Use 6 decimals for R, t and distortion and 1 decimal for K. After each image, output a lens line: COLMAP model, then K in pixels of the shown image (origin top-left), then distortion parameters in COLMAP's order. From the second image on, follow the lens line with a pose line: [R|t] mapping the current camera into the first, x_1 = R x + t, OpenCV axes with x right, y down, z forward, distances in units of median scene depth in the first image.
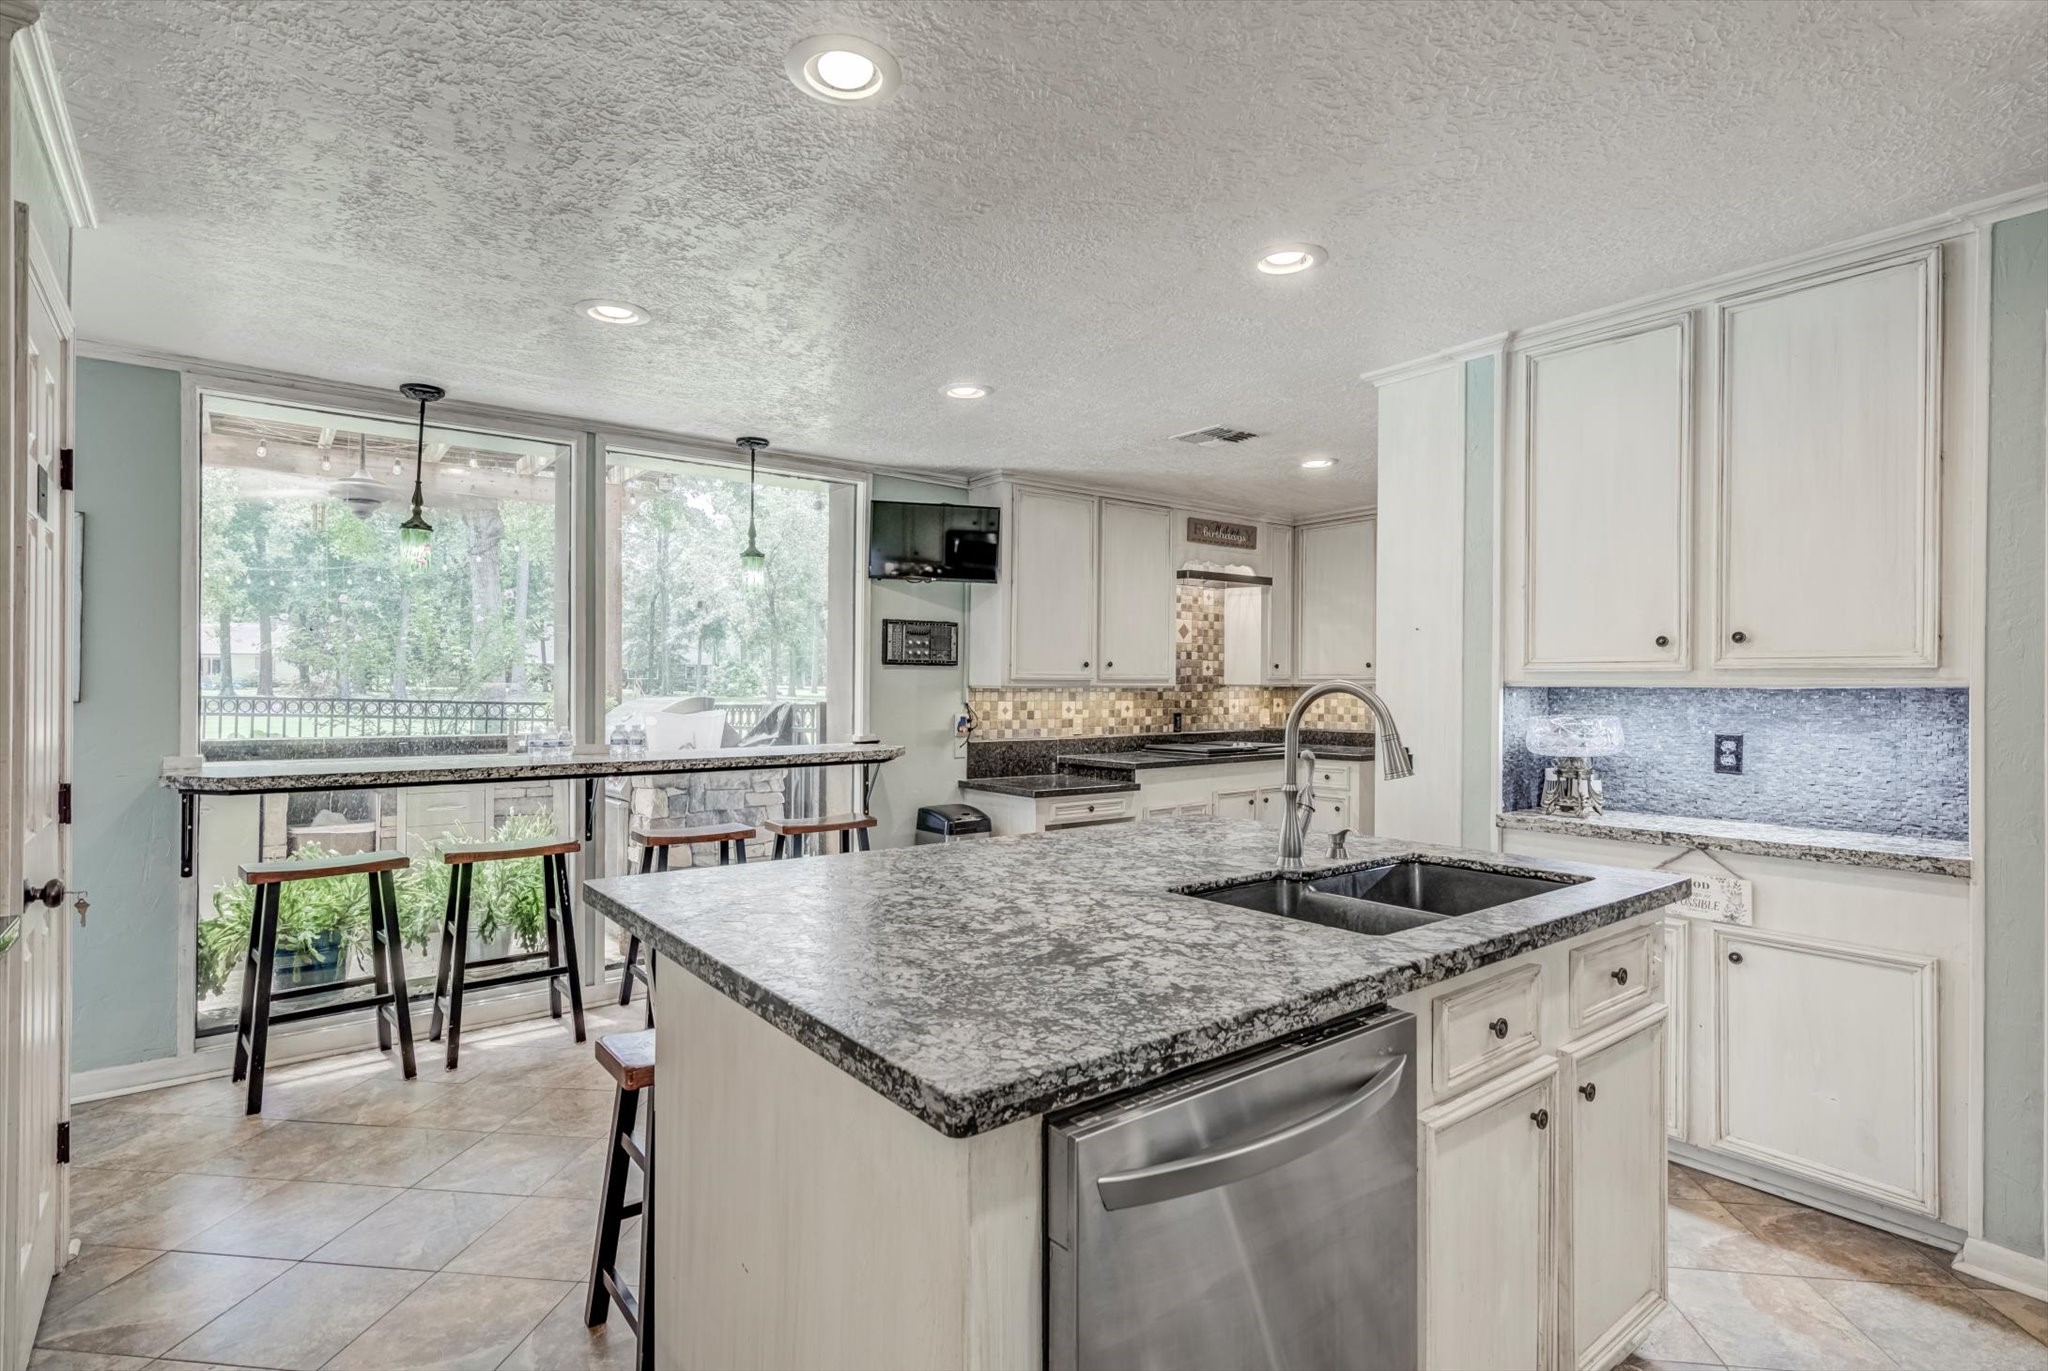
lens RADIAL K [[1017.2, 0, 1035.8], [0, 1017.2, 692.4], [0, 0, 1]] dist [0.001242, -0.000341]
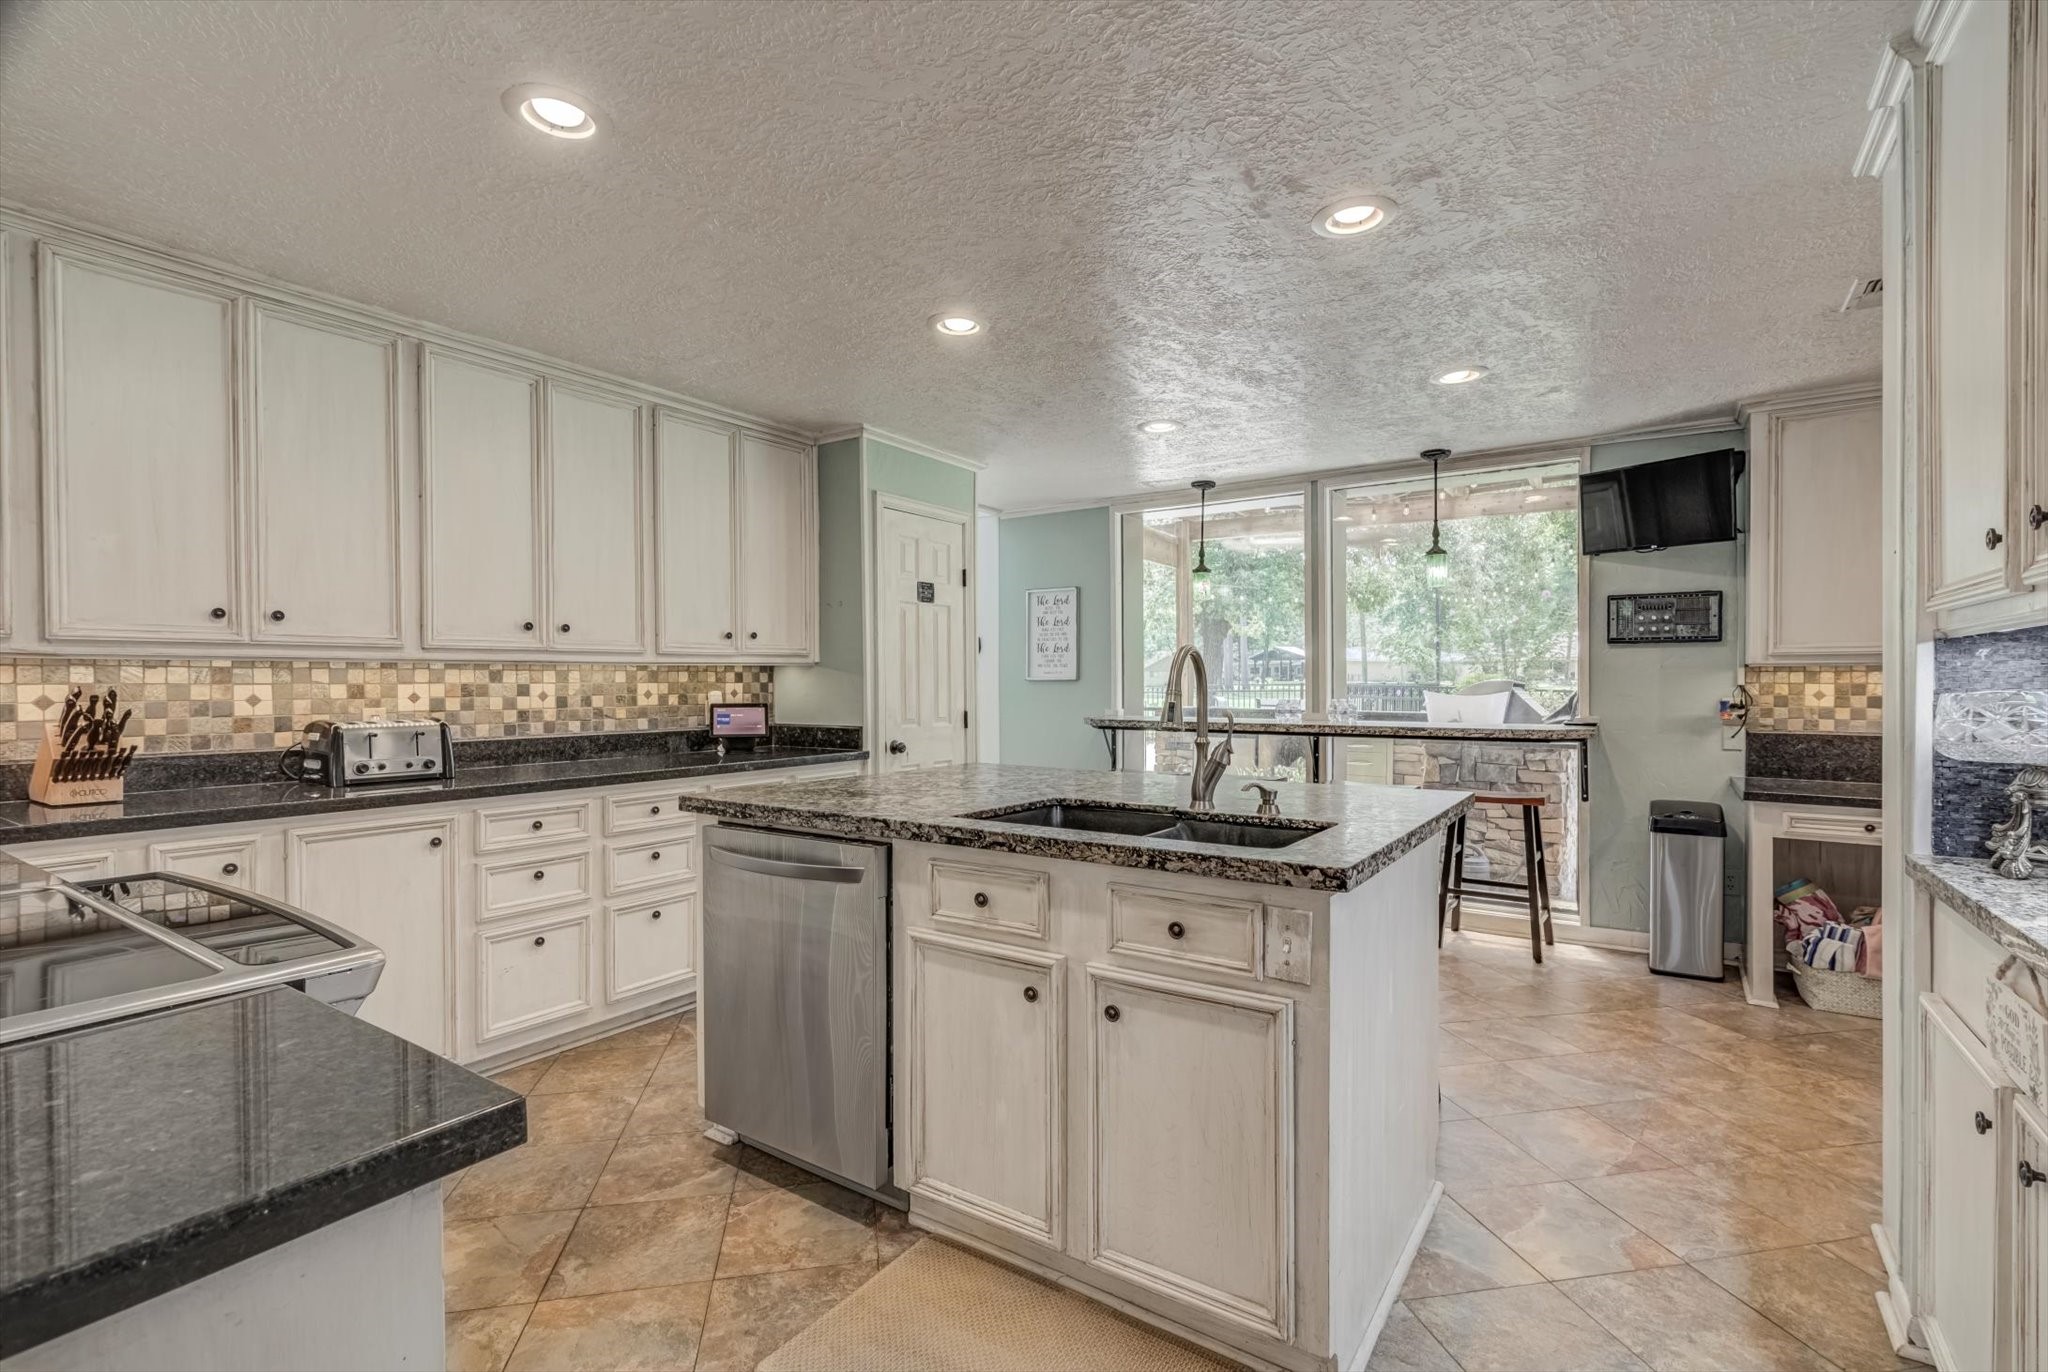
lens RADIAL K [[942.5, 0, 1035.9], [0, 942.5, 682.8], [0, 0, 1]] dist [0.000868, 0.000533]
pose [[0.294750, -0.004585, -0.955564, 0.528397], [-0.006208, 0.999958, -0.006713, 0.018394], [0.955554, 0.007910, 0.294709, 0.229318]]
